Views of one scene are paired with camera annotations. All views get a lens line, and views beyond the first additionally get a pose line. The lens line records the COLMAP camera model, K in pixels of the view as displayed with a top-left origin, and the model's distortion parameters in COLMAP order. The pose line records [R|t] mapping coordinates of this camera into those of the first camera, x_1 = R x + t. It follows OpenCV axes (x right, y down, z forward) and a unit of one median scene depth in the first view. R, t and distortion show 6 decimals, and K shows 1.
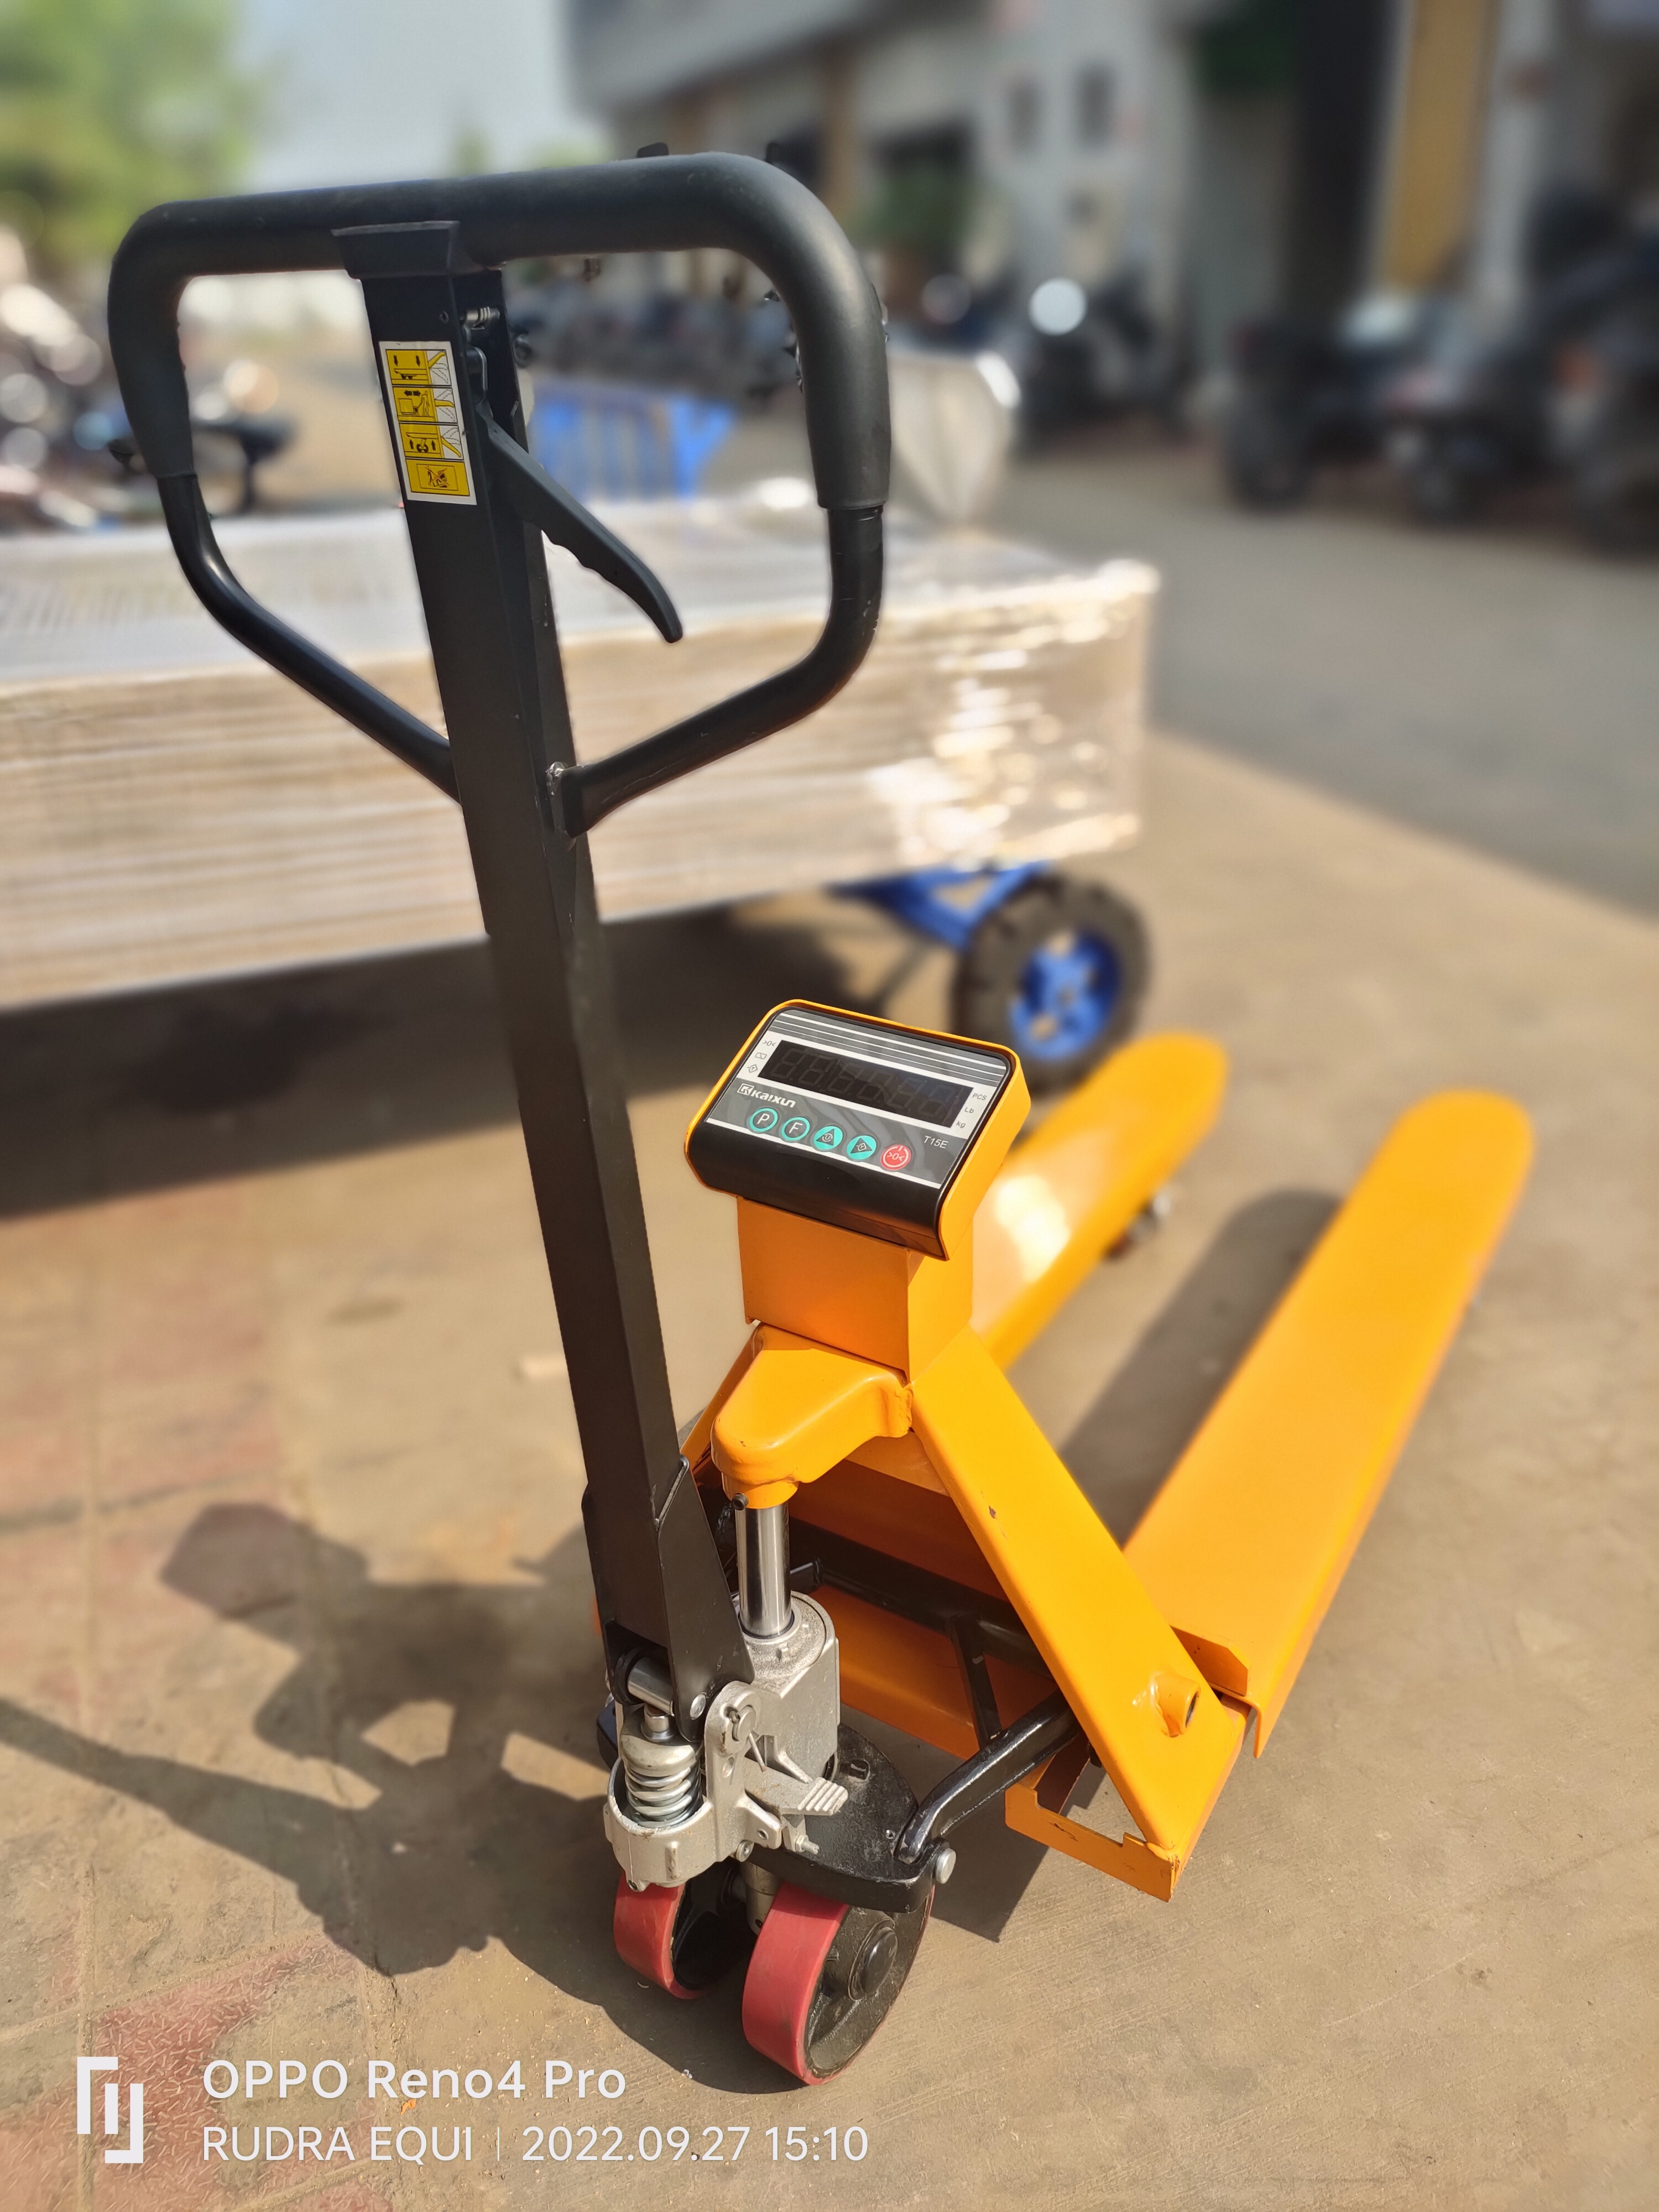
lens RADIAL K [[1721.2, 0, 862.2], [0, 1721.2, 1086.2], [0, 0, 1]] dist [0.028193, -0.041647]
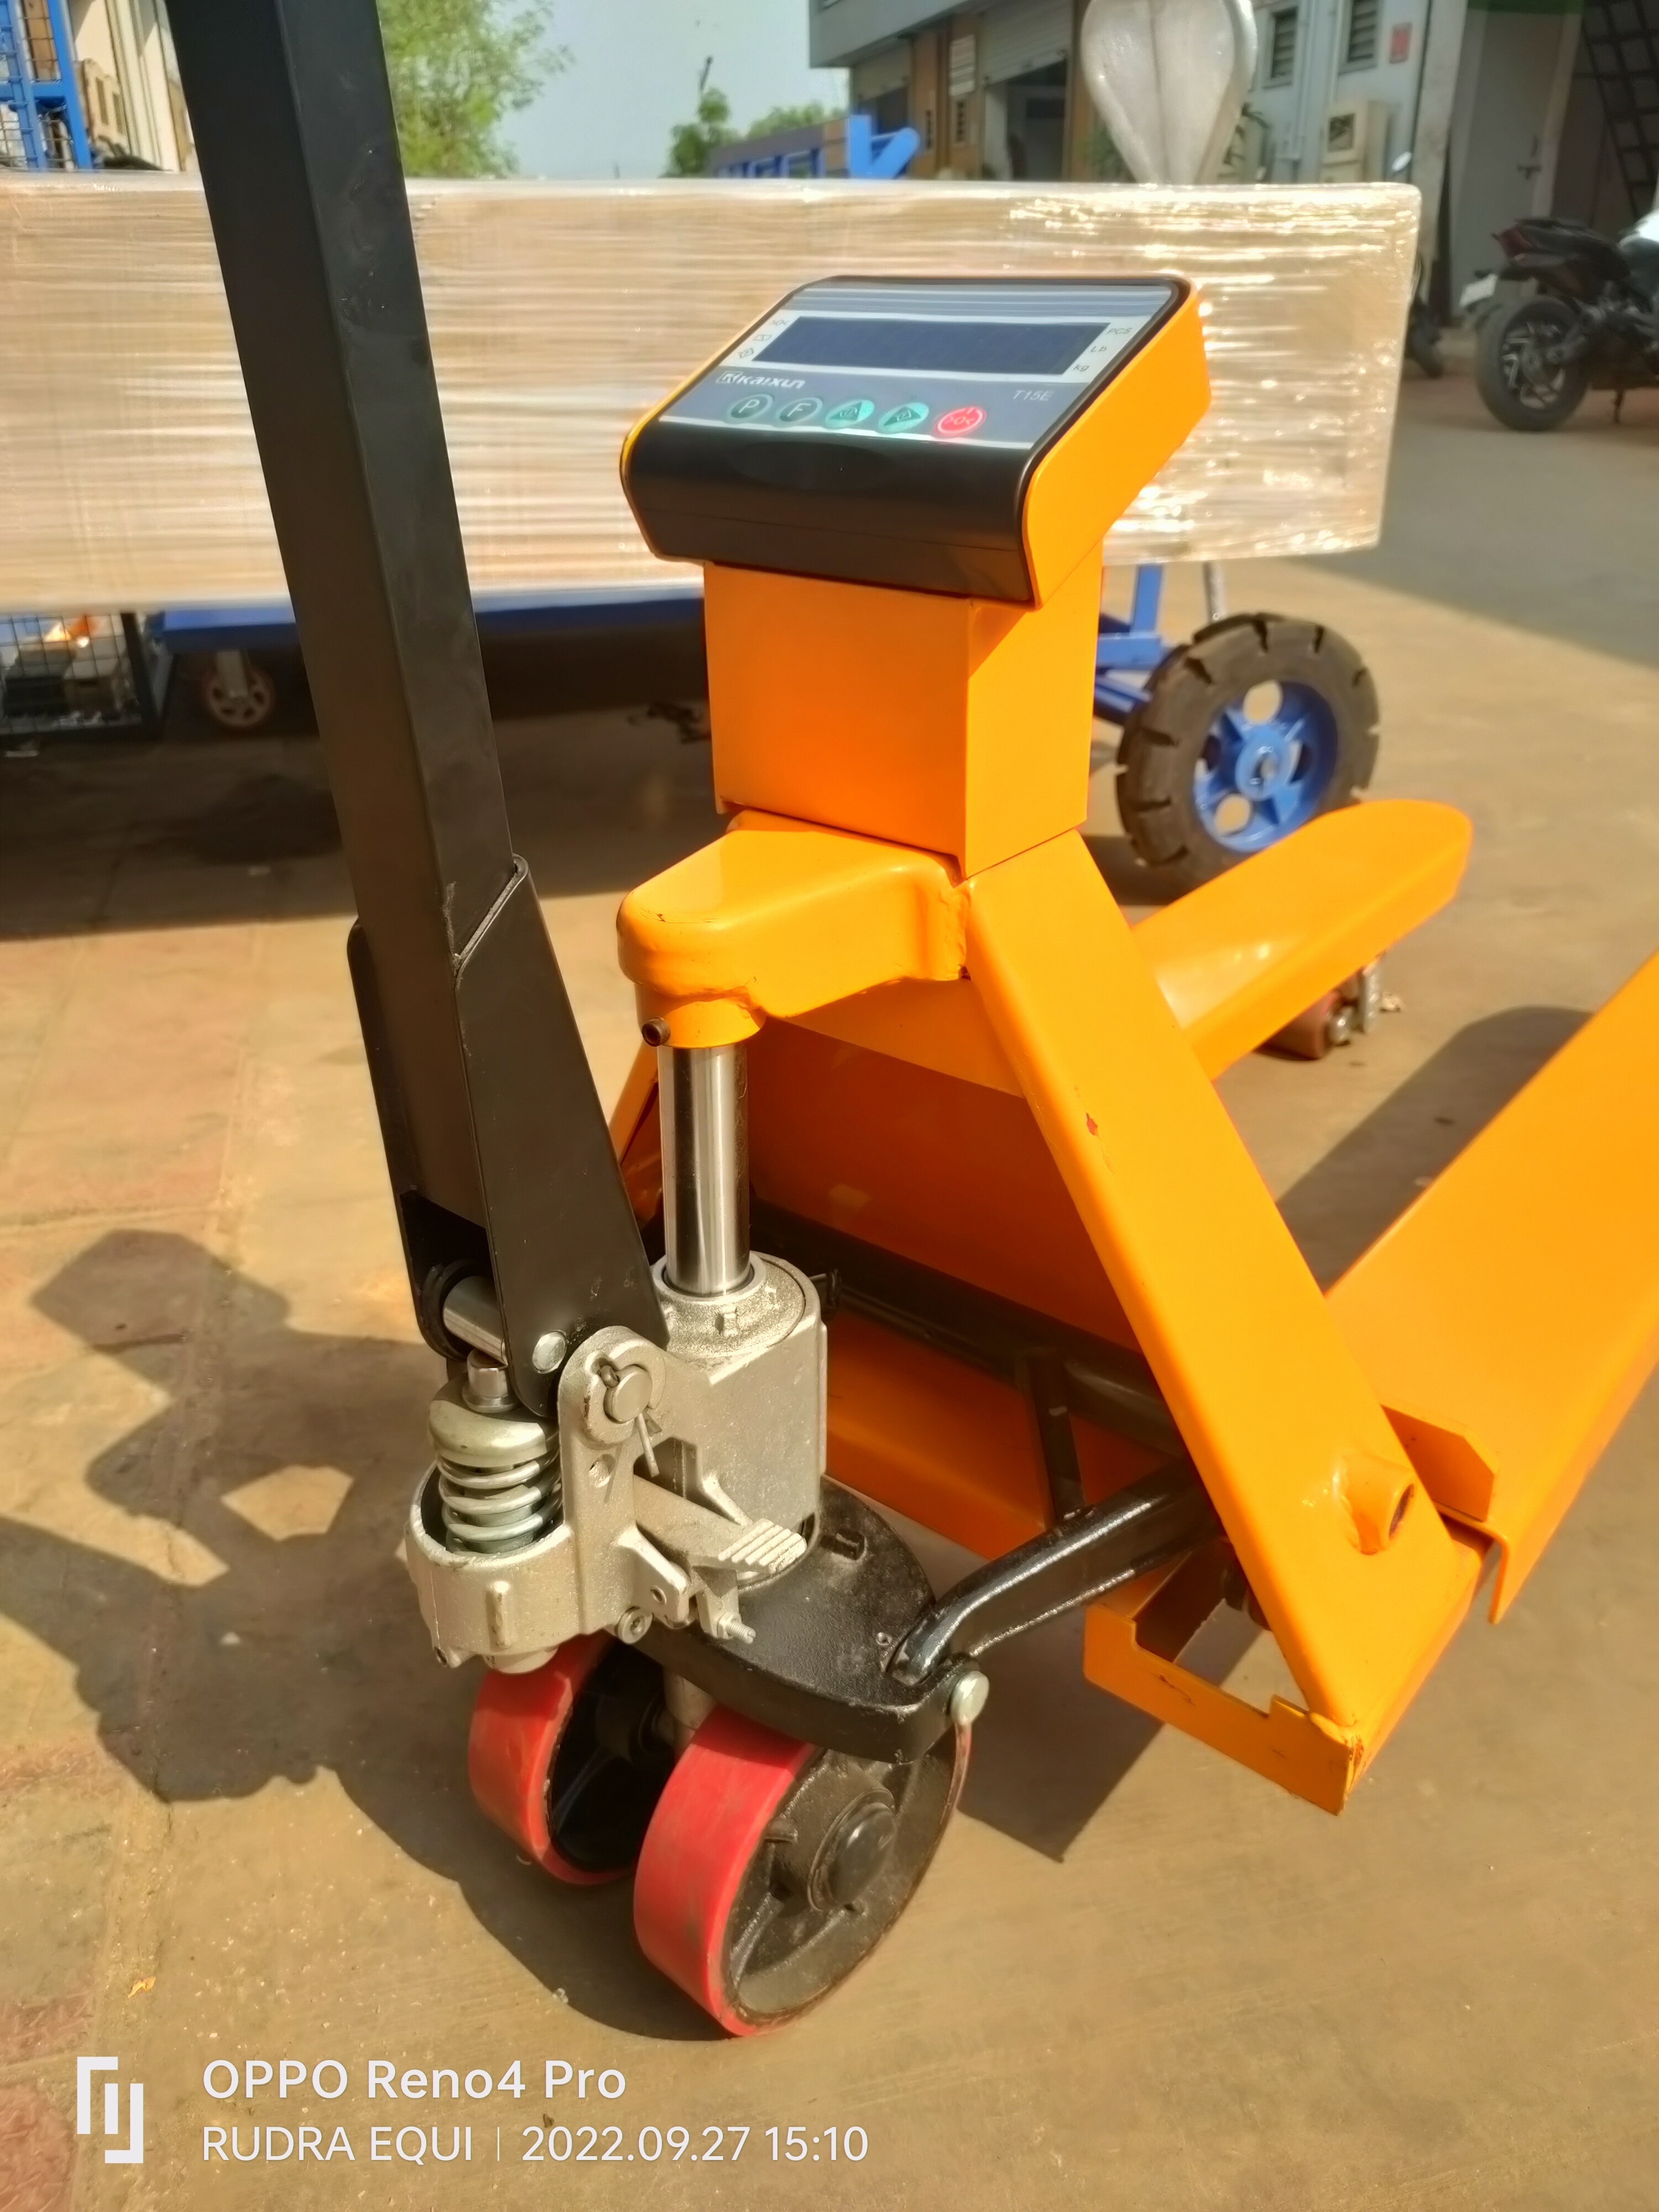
lens RADIAL K [[1721.2, 0, 850.7], [0, 1721.2, 1113.0], [0, 0, 1]] dist [0.028193, -0.041647]
pose [[0.991412, 0.073832, -0.107939, 0.053982], [-0.072565, 0.997241, 0.015622, 0.228021], [0.108795, -0.007655, 0.994035, 0.377425]]
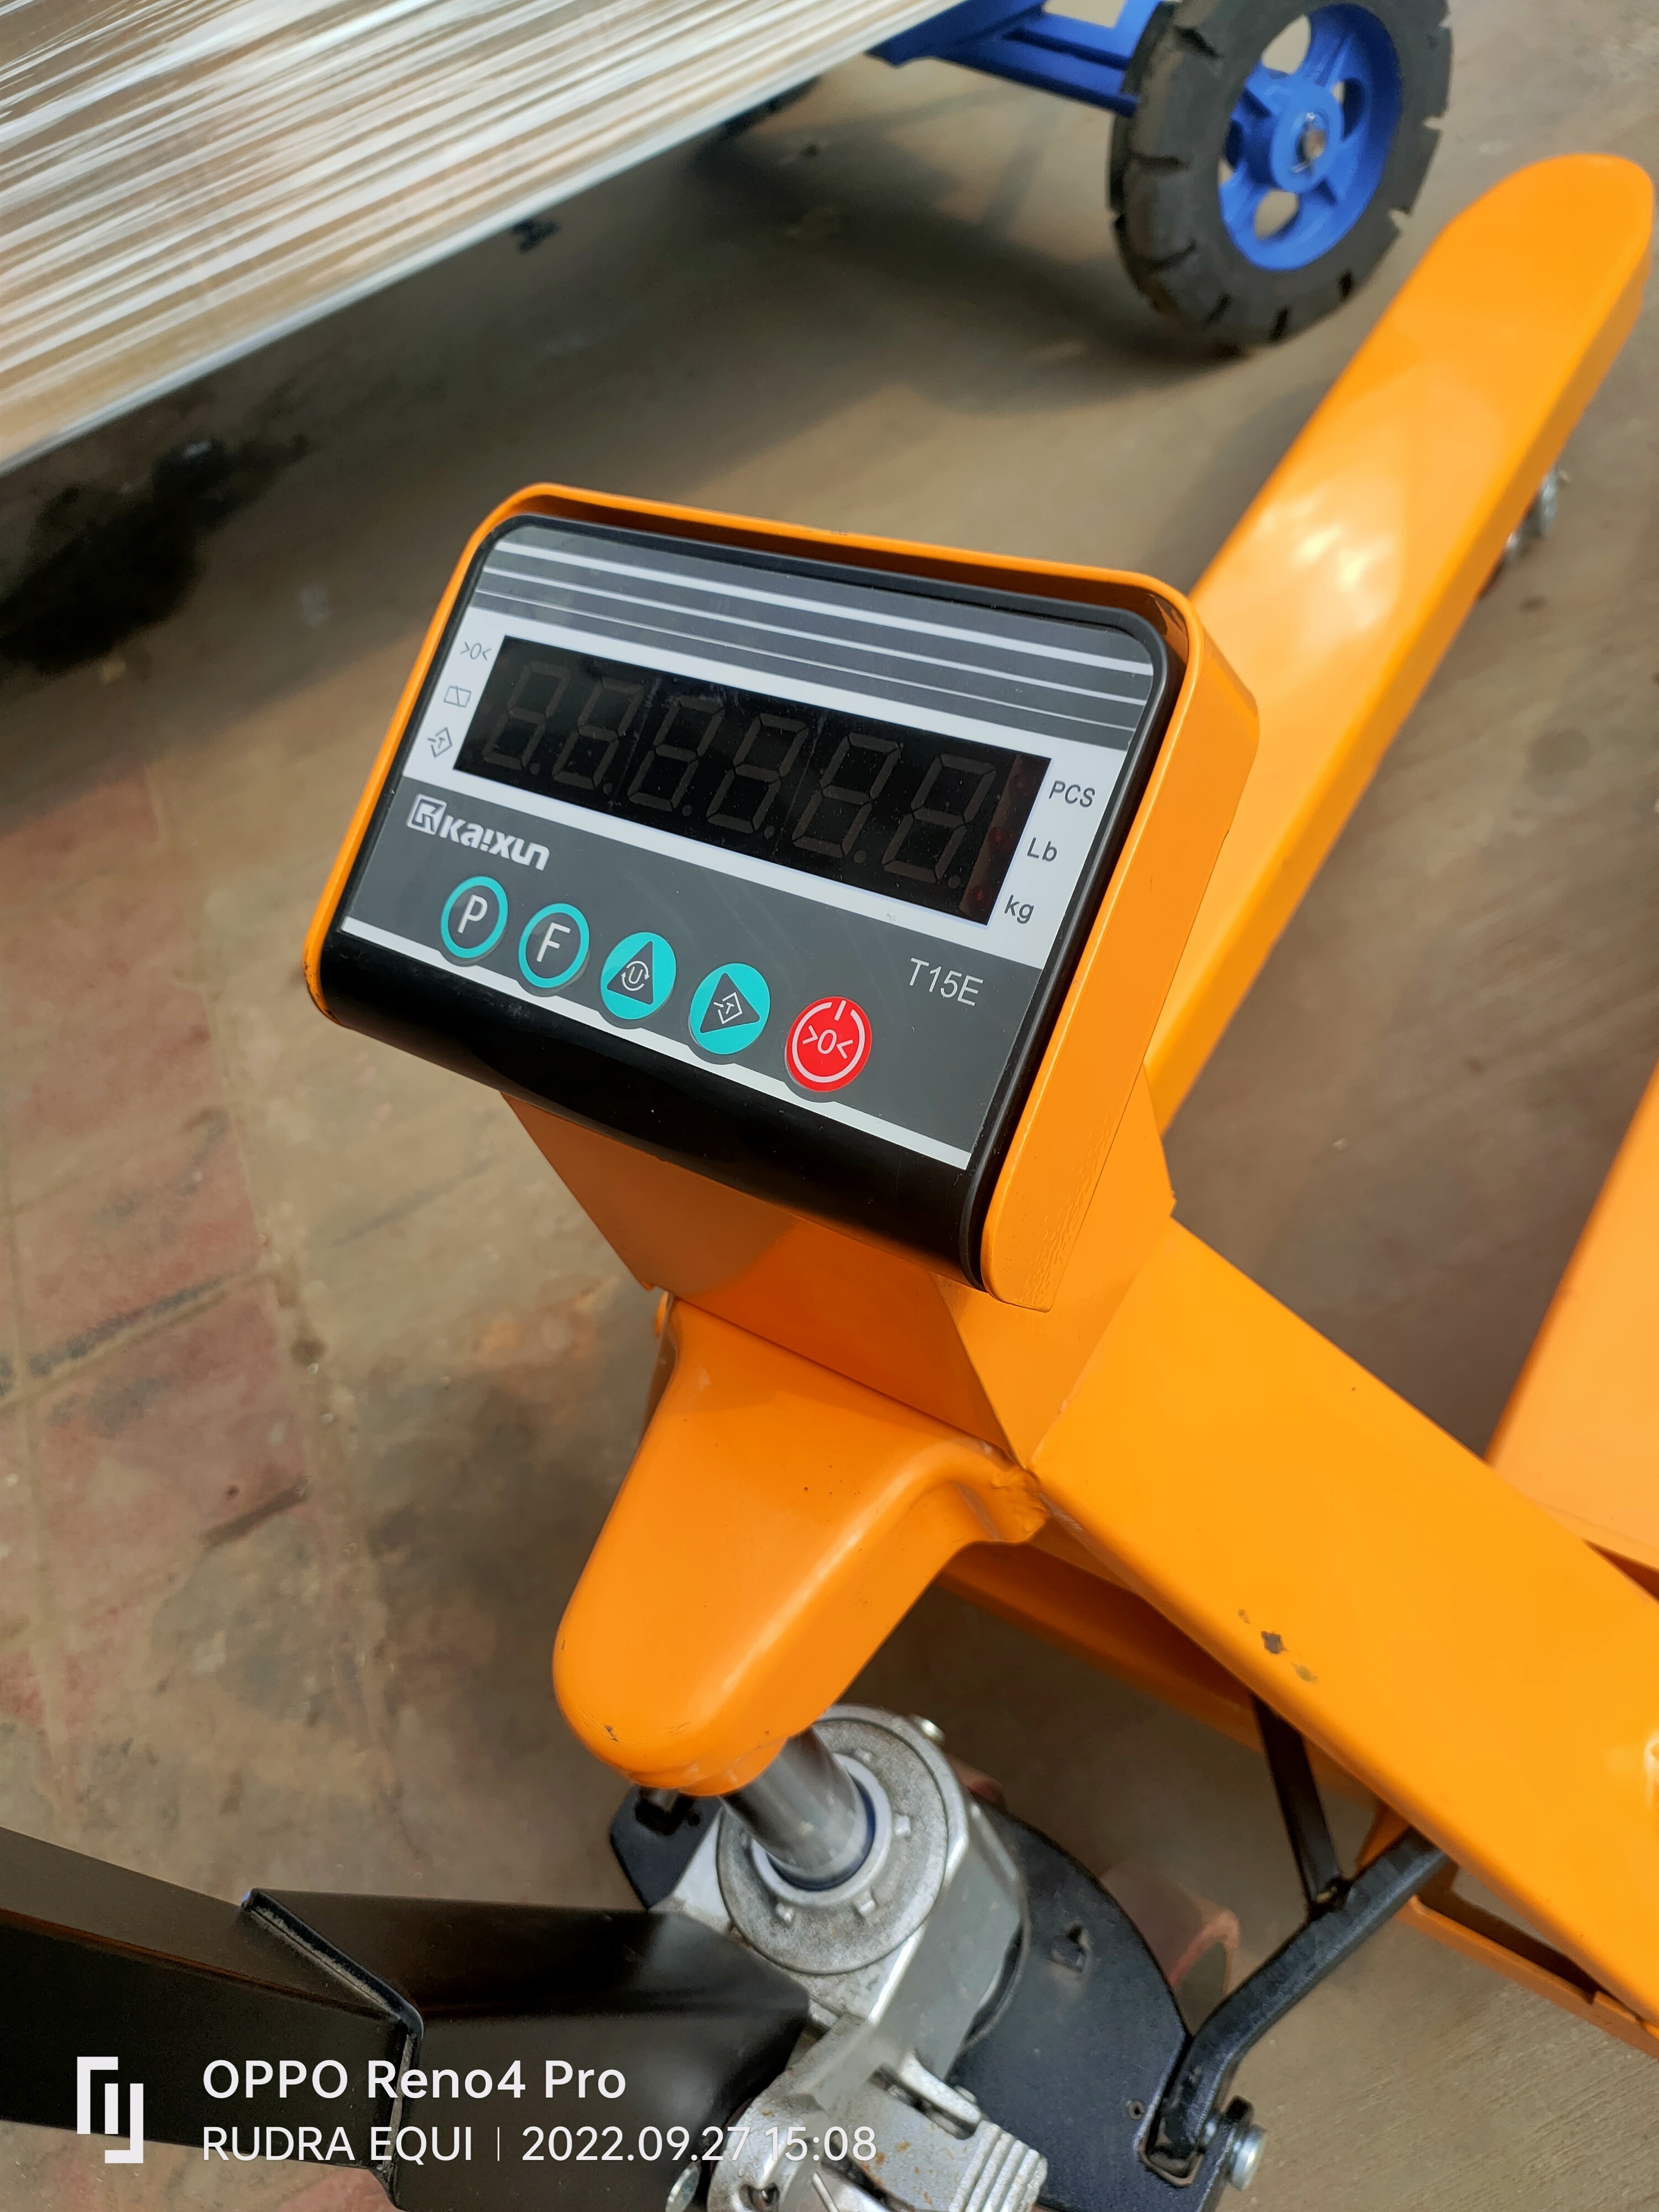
lens RADIAL K [[1721.2, 0, 829.5], [0, 1721.2, 1104.3], [0, 0, 1]] dist [0.028193, -0.041647]
pose [[0.968341, -0.139932, -0.206724, 0.072331], [0.214755, 0.889153, 0.404087, -0.066181], [0.127265, -0.435689, 0.891055, 0.625170]]
